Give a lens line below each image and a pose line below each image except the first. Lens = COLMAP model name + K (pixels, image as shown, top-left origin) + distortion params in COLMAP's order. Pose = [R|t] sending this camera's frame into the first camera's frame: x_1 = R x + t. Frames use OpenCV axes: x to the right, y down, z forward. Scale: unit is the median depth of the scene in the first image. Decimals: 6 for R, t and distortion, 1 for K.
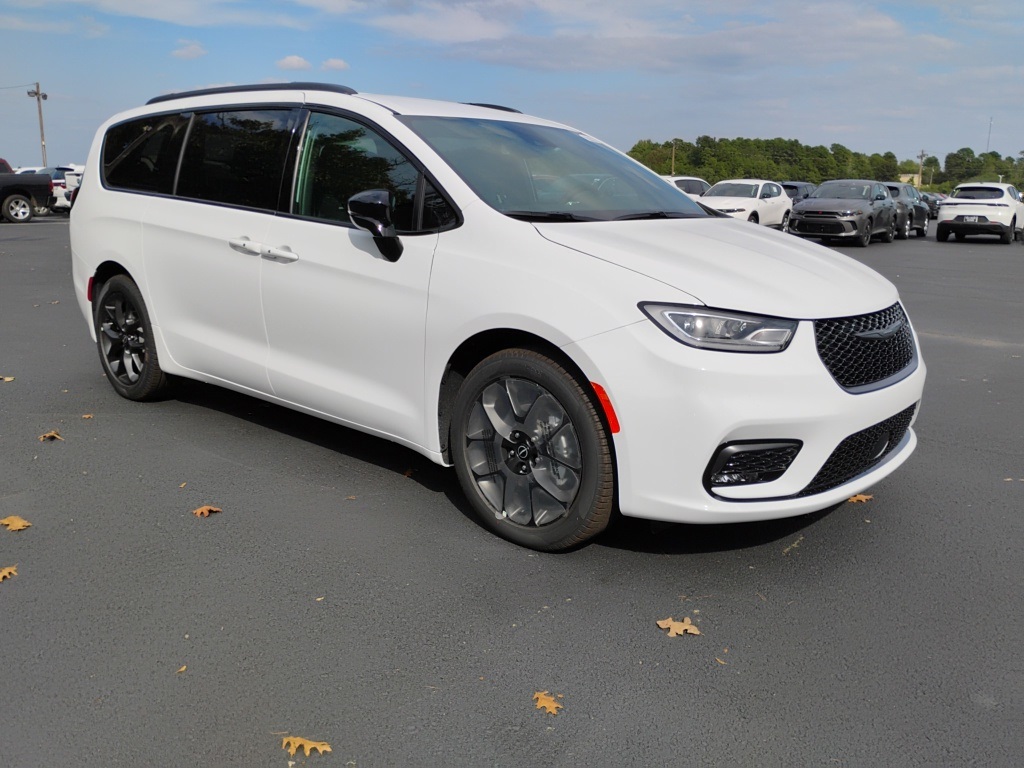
lens RADIAL K [[854.1, 0, 512.0], [0, 854.1, 384.0], [0, 0, 1]] dist [0.073464, -0.107778]
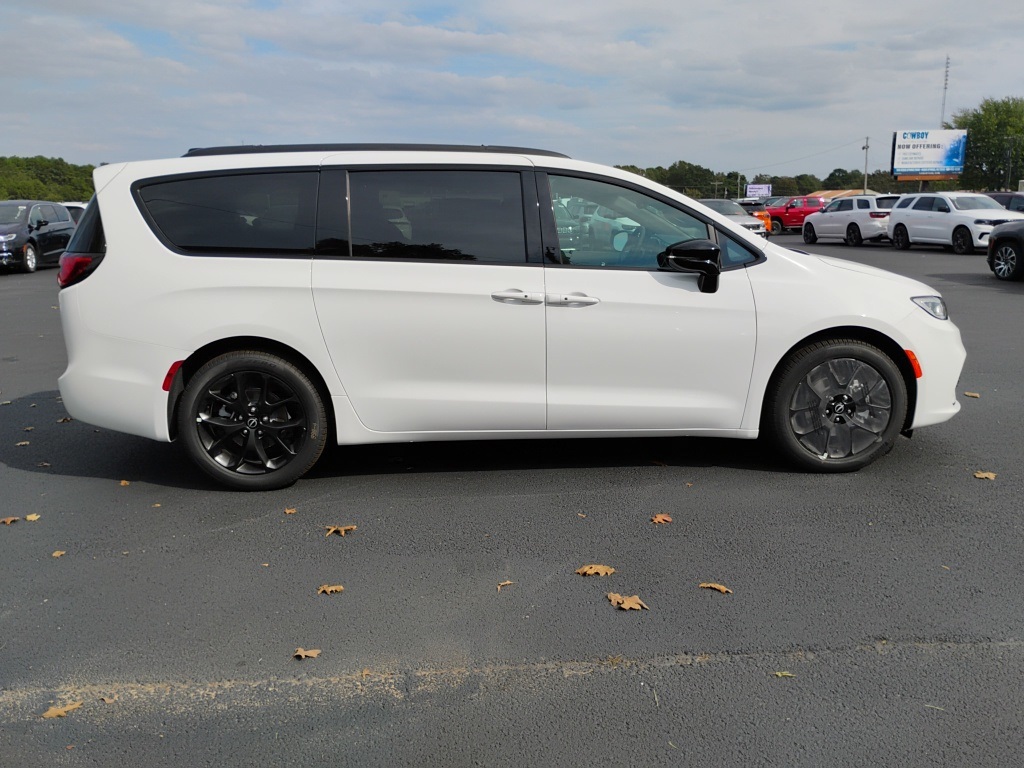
lens RADIAL K [[854.1, 0, 512.0], [0, 854.1, 384.0], [0, 0, 1]] dist [0.073464, -0.107778]
pose [[0.708103, -0.170725, 0.685159, -0.938738], [0.184837, 0.981312, 0.053493, -0.098204], [-0.681488, 0.088765, 0.726427, 0.201470]]
